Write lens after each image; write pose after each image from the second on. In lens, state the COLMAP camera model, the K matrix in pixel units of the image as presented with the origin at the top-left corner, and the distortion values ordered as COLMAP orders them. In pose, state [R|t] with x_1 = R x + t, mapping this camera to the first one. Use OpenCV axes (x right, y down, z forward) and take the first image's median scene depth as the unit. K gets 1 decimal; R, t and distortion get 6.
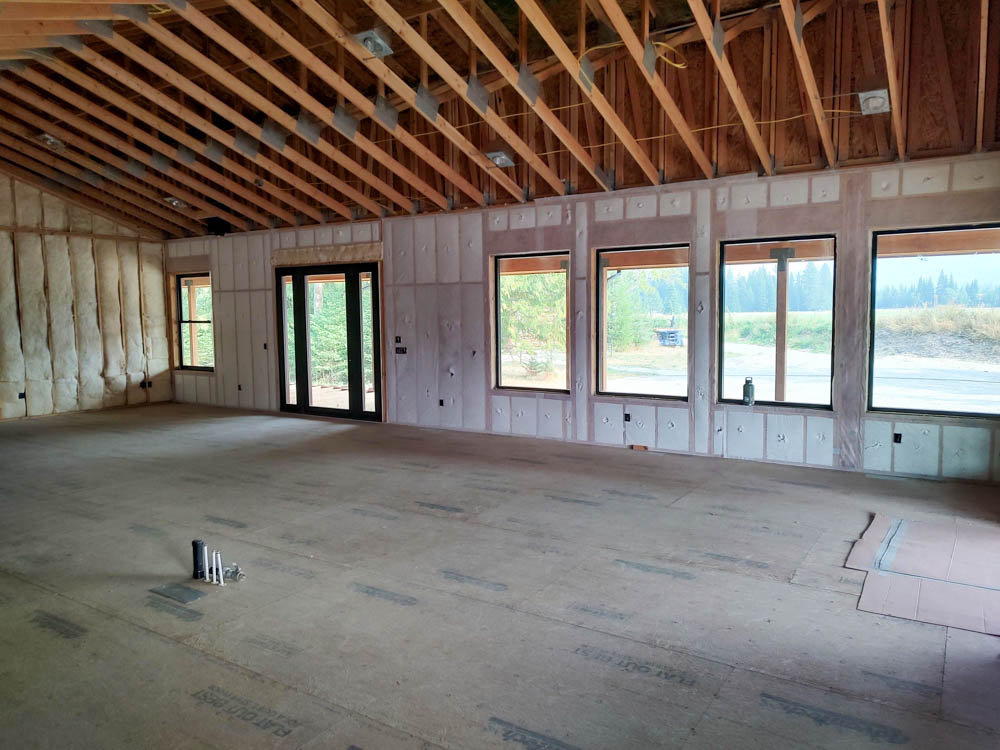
lens RADIAL K [[711.1, 0, 501.5], [0, 711.1, 372.4], [0, 0, 1]] dist [0.010986, -0.007162]
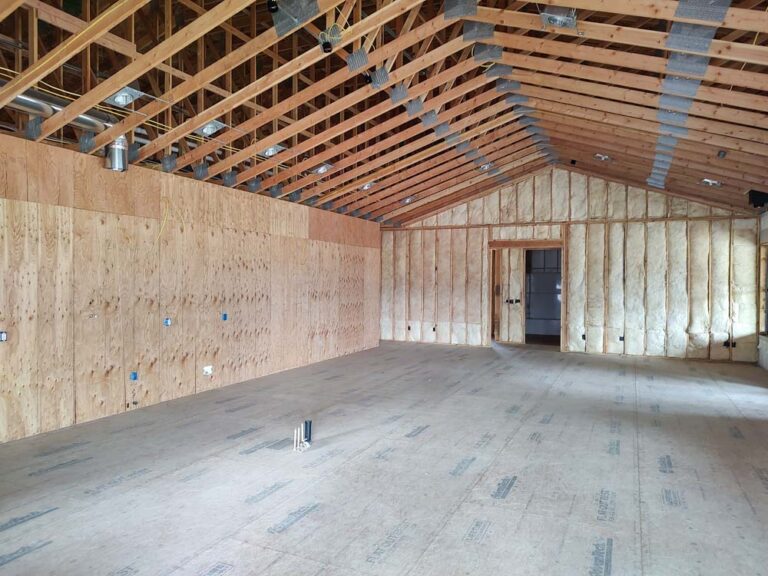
lens RADIAL K [[546.1, 0, 385.5], [0, 546.1, 287.3], [0, 0, 1]] dist [0.010986, -0.007162]
pose [[0.152137, 0.025207, -0.988038, 0.307553], [-0.094012, 0.995511, 0.010922, -0.035164], [0.983878, 0.091225, 0.153824, 0.361910]]
